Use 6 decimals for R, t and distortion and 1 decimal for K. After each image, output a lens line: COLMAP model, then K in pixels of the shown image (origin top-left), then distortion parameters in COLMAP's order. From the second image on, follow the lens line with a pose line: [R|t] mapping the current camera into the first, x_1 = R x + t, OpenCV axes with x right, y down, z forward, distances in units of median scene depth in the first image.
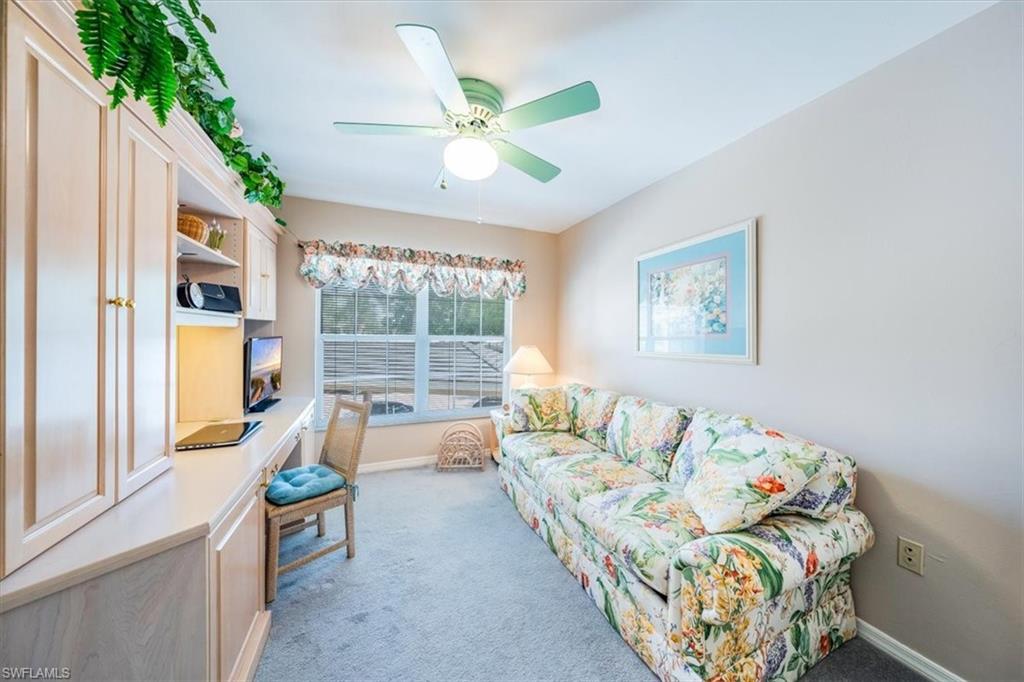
lens RADIAL K [[349.9, 0, 513.2], [0, 349.9, 337.1], [0, 0, 1]] dist [-0.002396, -0.000226]
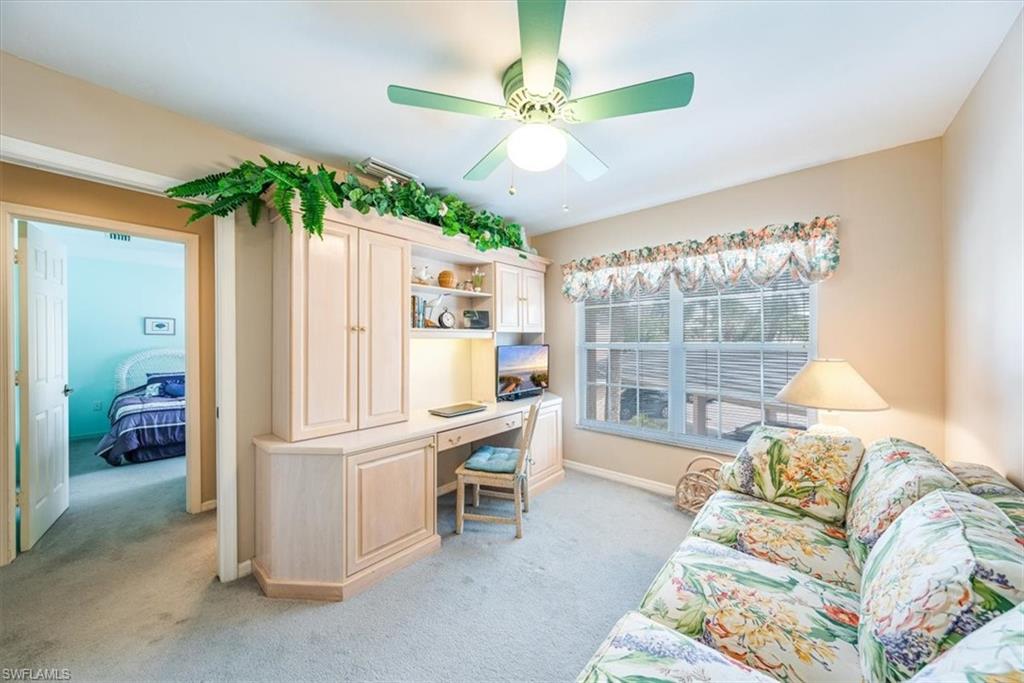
lens RADIAL K [[349.9, 0, 519.5], [0, 349.9, 339.9], [0, 0, 1]] dist [-0.002396, -0.000226]
pose [[0.456012, -0.017184, -0.889808, 0.410441], [0.004098, 0.999844, -0.017209, 0.001166], [0.889964, 0.004201, 0.456011, 0.346084]]
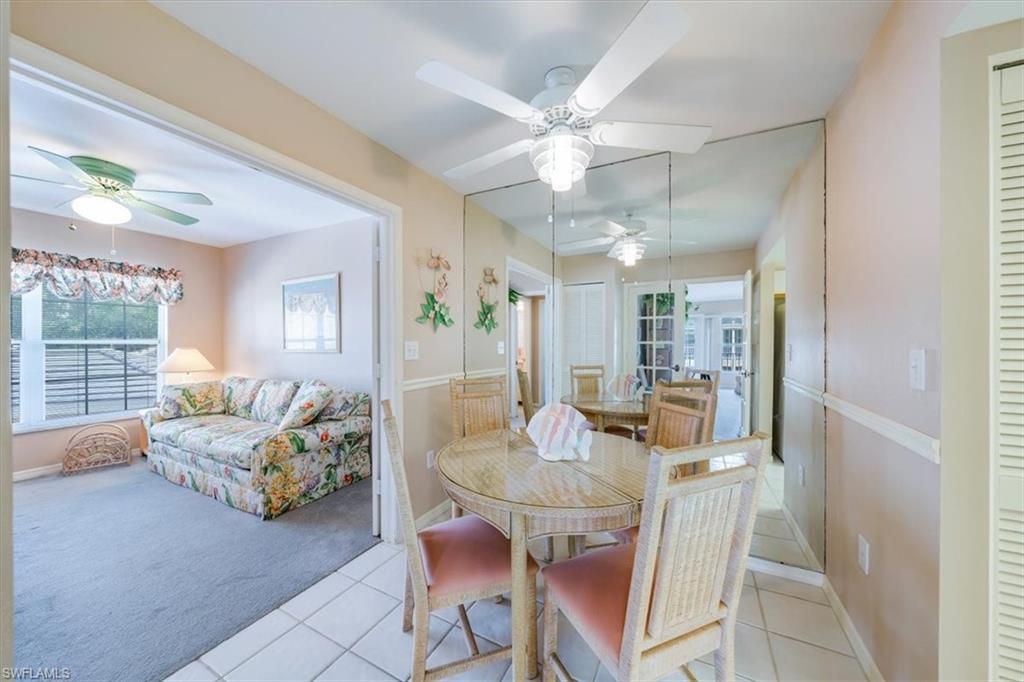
lens RADIAL K [[363.3, 0, 511.5], [0, 363.3, 343.1], [0, 0, 1]] dist [-0.000797, 0.000019]
pose [[0.762645, -0.016079, 0.646618, 0.108798], [0.009542, 0.999862, 0.013608, 0.005387], [-0.646747, -0.004208, 0.762693, -0.701129]]
